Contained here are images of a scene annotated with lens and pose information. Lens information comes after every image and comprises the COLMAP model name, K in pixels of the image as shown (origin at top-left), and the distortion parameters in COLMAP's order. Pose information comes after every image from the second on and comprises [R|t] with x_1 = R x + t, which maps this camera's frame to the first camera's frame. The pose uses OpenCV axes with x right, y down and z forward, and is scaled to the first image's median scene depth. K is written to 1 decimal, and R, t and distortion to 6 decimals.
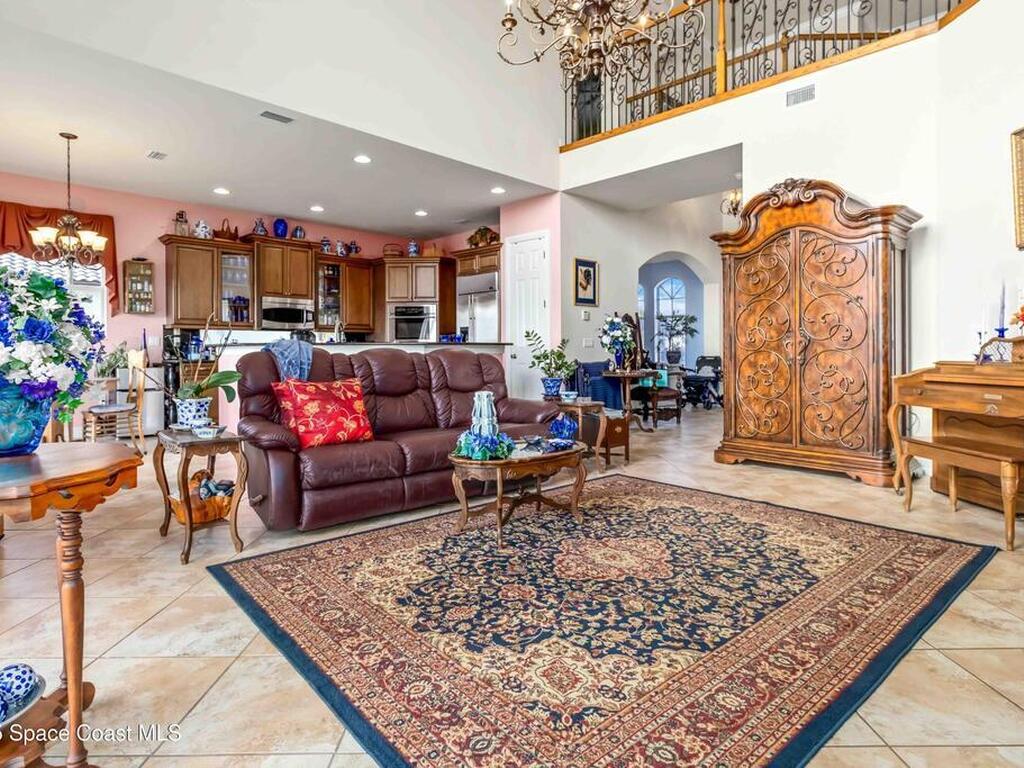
lens RADIAL K [[566.5, 0, 518.1], [0, 566.5, 357.4], [0, 0, 1]] dist [-0.000752, -0.000359]
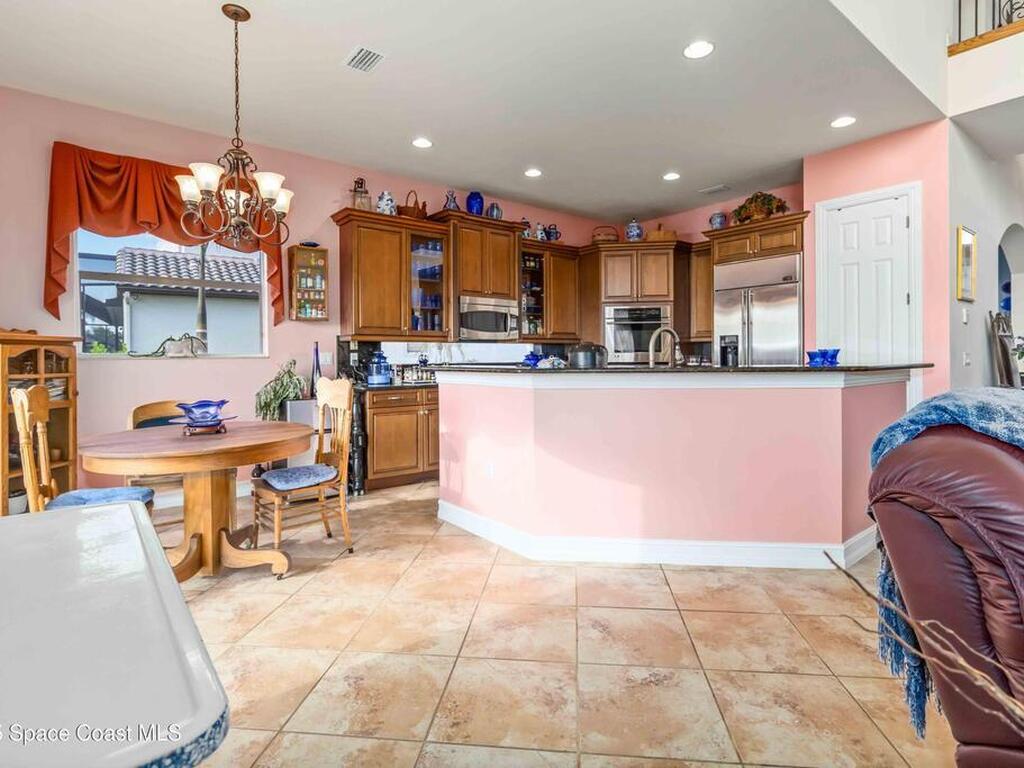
lens RADIAL K [[543.5, 0, 524.9], [0, 543.5, 362.9], [0, 0, 1]] dist [0.003165, 0.001133]
pose [[0.992964, -0.000004, -0.118416, -0.287664], [0.000180, 0.999999, 0.001475, -0.022695], [0.118416, -0.001486, 0.992963, 0.318268]]
